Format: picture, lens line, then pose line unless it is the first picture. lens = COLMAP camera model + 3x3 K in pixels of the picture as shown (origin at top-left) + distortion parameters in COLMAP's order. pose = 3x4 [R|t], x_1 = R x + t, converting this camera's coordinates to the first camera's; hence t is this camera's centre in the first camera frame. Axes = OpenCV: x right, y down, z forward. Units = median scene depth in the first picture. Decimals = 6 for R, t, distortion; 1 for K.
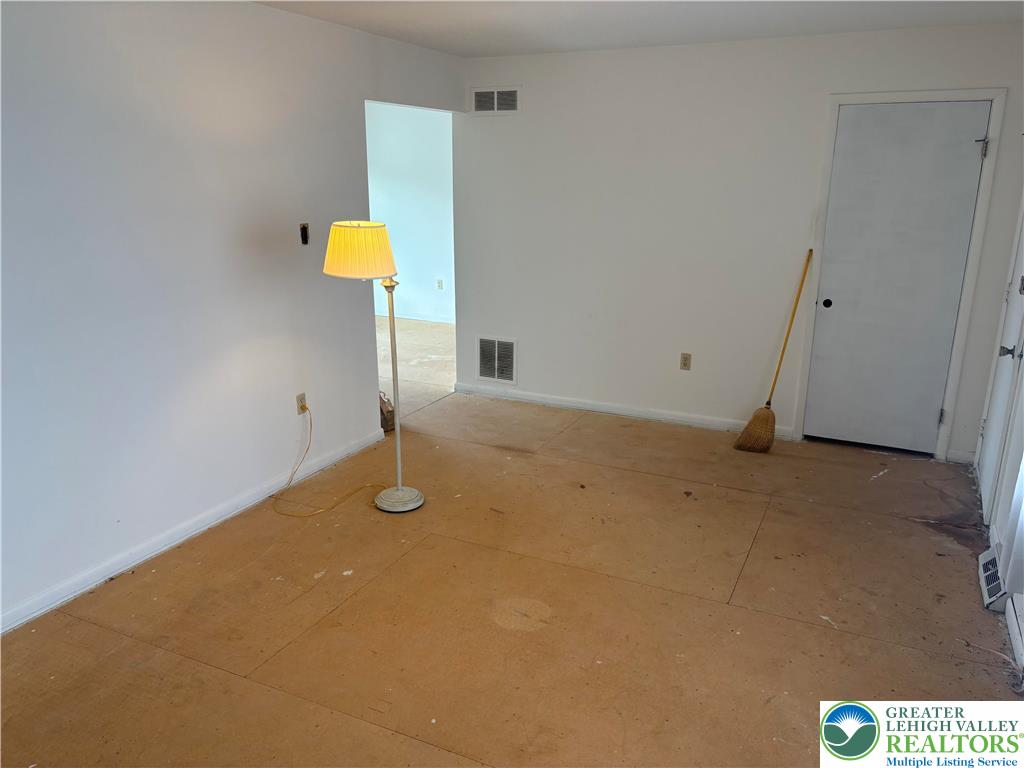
lens RADIAL K [[764.7, 0, 507.6], [0, 764.7, 384.7], [0, 0, 1]] dist [0.014423, -0.012217]
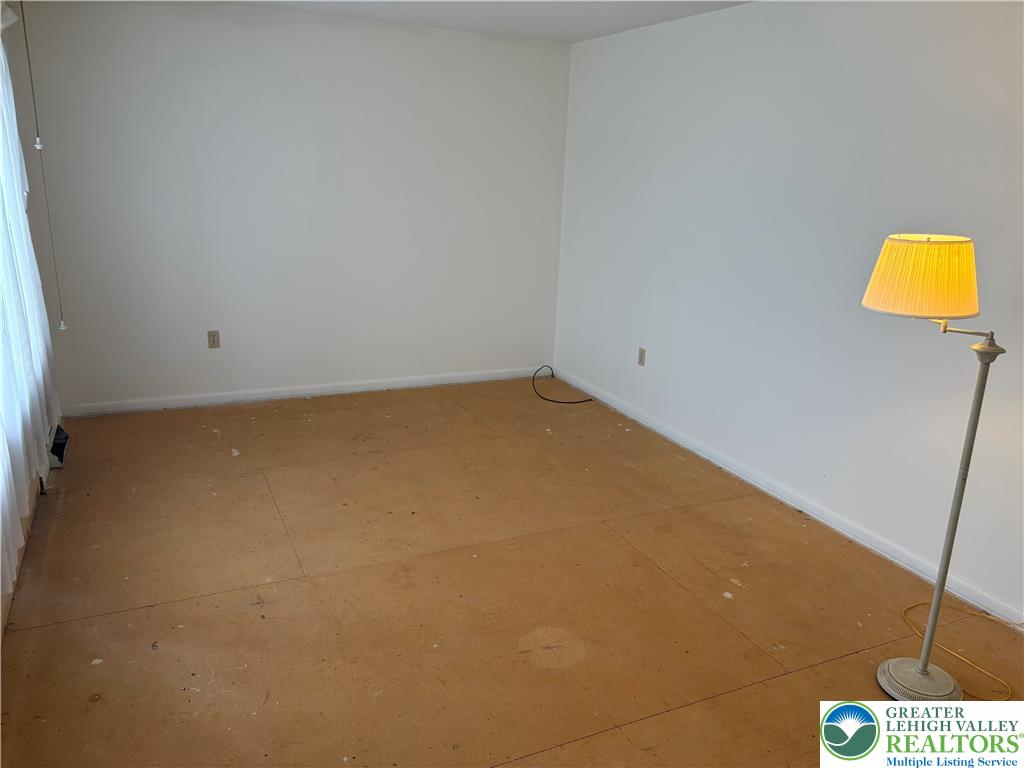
lens RADIAL K [[764.7, 0, 507.3], [0, 764.7, 383.6], [0, 0, 1]] dist [0.014423, -0.012217]
pose [[-0.621885, 0.194298, -0.758622, 0.663243], [-0.245049, 0.871799, 0.424166, -0.329147], [0.743781, 0.449682, -0.494547, 1.258076]]
